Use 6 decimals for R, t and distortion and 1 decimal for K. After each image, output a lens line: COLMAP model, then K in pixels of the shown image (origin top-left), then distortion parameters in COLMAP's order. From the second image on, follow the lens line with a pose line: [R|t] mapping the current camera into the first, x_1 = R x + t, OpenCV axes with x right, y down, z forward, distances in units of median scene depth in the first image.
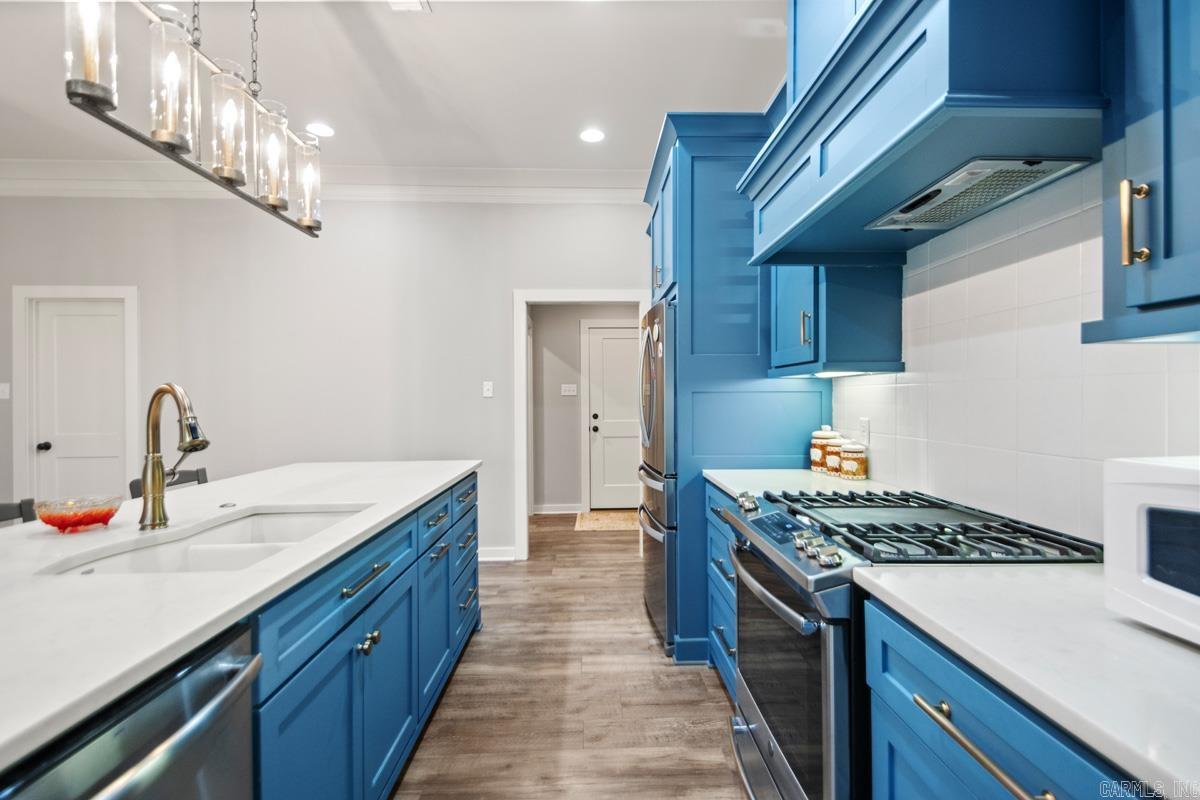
lens RADIAL K [[554.1, 0, 606.4], [0, 554.1, 398.8], [0, 0, 1]] dist [0.038541, -0.017580]
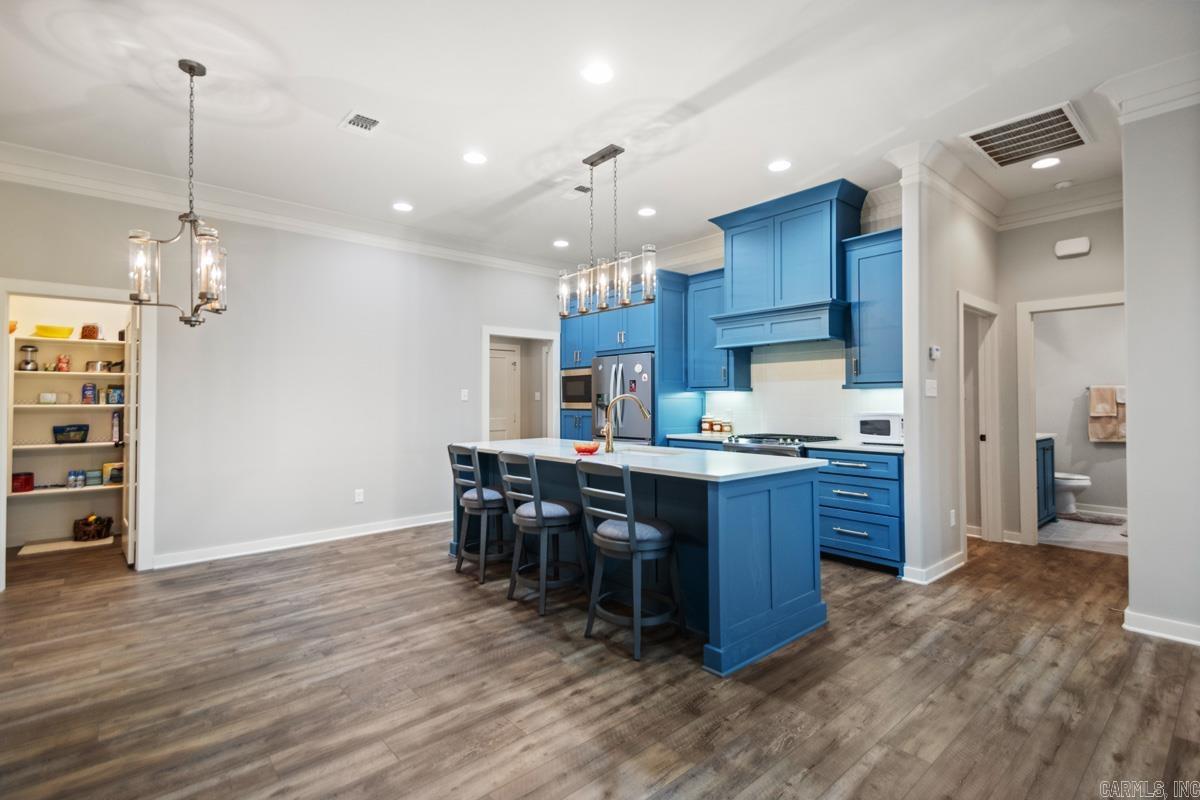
lens RADIAL K [[554.1, 0, 605.5], [0, 554.1, 391.6], [0, 0, 1]] dist [0.038541, -0.017580]
pose [[0.773191, 0.012986, 0.634041, -1.342143], [0.001274, 0.999757, -0.022030, 0.008112], [-0.634172, 0.017841, 0.772986, -0.492142]]
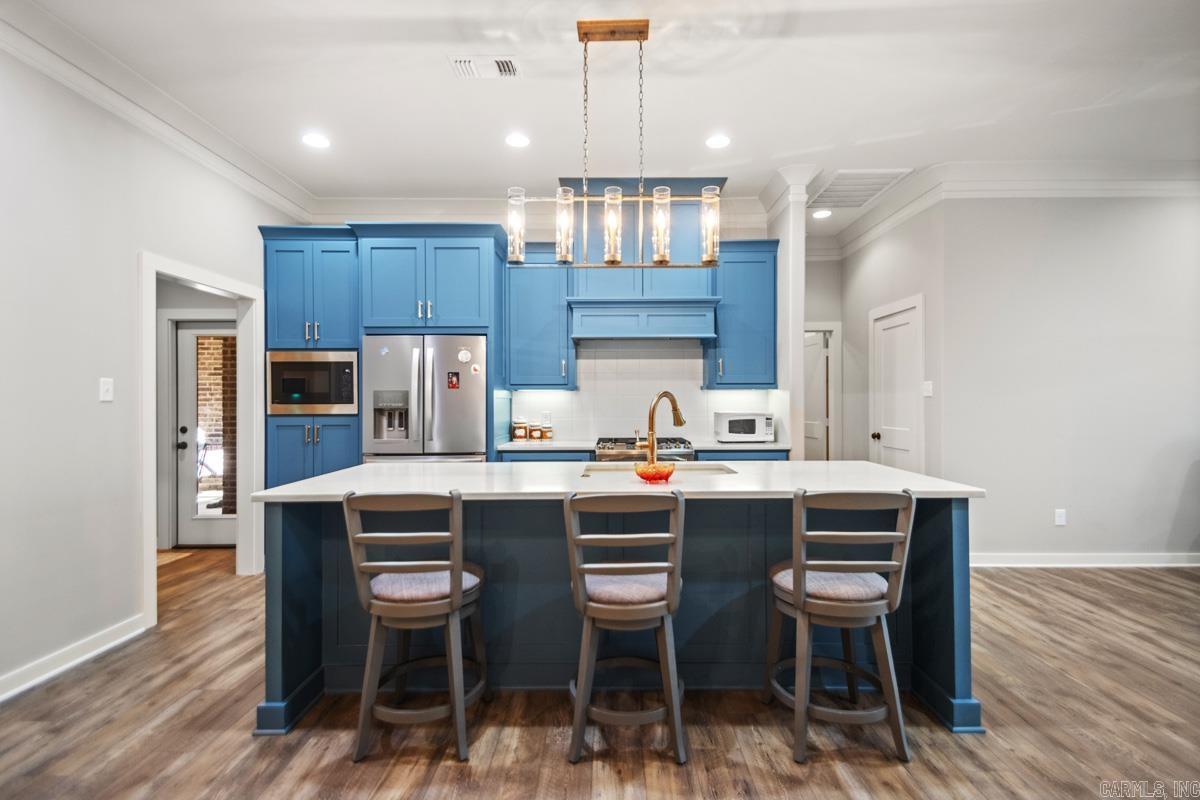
lens RADIAL K [[554.1, 0, 606.8], [0, 554.1, 400.7], [0, 0, 1]] dist [0.038541, -0.017580]
pose [[0.041072, 0.006846, 0.999133, -1.401245], [0.005851, 0.999958, -0.007092, 0.008072], [-0.999139, 0.006137, 0.041031, 0.611656]]
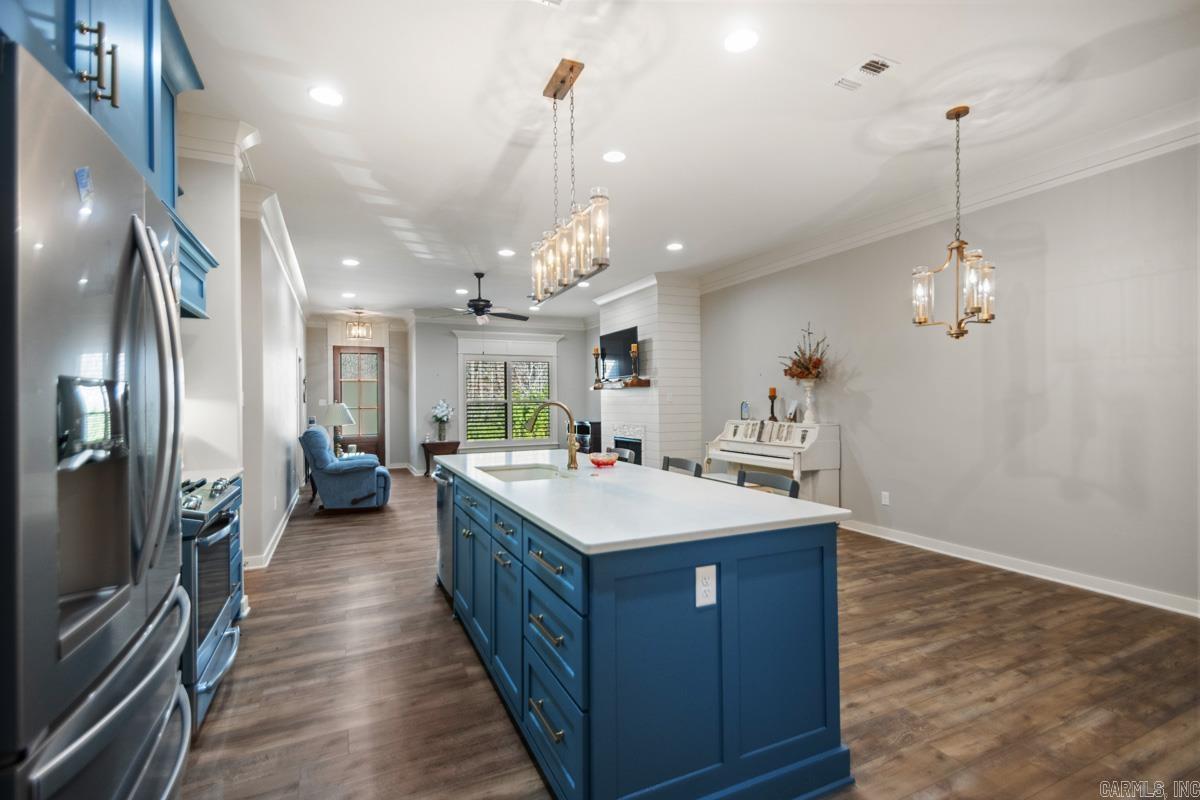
lens RADIAL K [[554.1, 0, 607.9], [0, 554.1, 398.6], [0, 0, 1]] dist [0.038541, -0.017580]
pose [[-0.917101, 0.012787, -0.398449, -0.058416], [0.013970, 0.999902, -0.000068, -0.017866], [0.398409, -0.005628, -0.917190, 1.679884]]
